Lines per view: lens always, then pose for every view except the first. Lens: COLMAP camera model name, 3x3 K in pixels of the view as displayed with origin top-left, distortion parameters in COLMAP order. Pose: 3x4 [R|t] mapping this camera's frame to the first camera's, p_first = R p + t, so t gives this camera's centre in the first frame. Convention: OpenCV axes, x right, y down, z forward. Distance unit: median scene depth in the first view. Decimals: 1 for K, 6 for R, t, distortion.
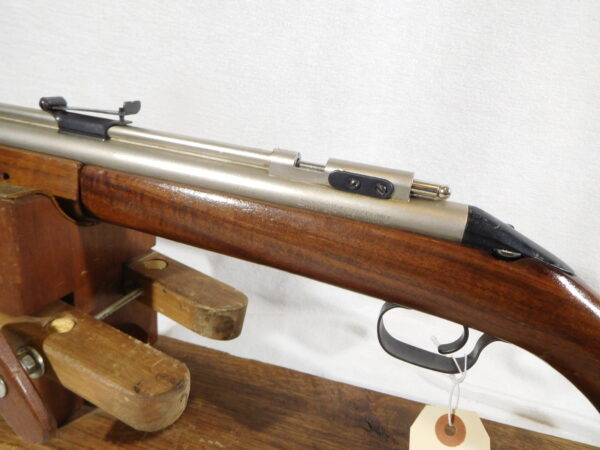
lens RADIAL K [[446.1, 0, 300.4], [0, 446.1, 226.3], [0, 0, 1]] dist [-0.021943, 0.003355]
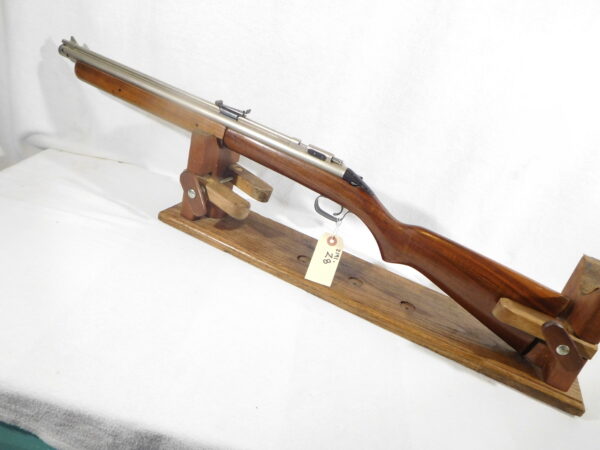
lens RADIAL K [[446.1, 0, 300.1], [0, 446.1, 226.0], [0, 0, 1]] dist [-0.021943, 0.003355]
pose [[0.978106, 0.206456, -0.026168, 0.175358], [-0.202204, 0.972552, 0.115137, 0.051102], [0.049221, -0.107325, 0.993005, -1.887651]]
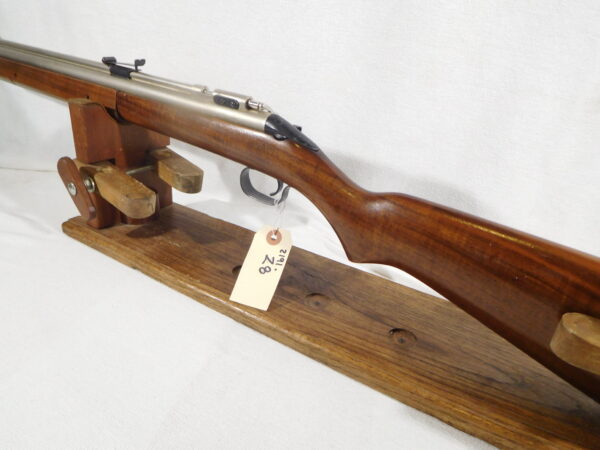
lens RADIAL K [[446.1, 0, 300.3], [0, 446.1, 224.0], [0, 0, 1]] dist [-0.021943, 0.003355]
pose [[0.960905, 0.103429, -0.256834, 0.877608], [-0.084556, 0.992914, 0.083500, 0.219784], [0.263651, -0.058519, 0.962842, -0.750845]]
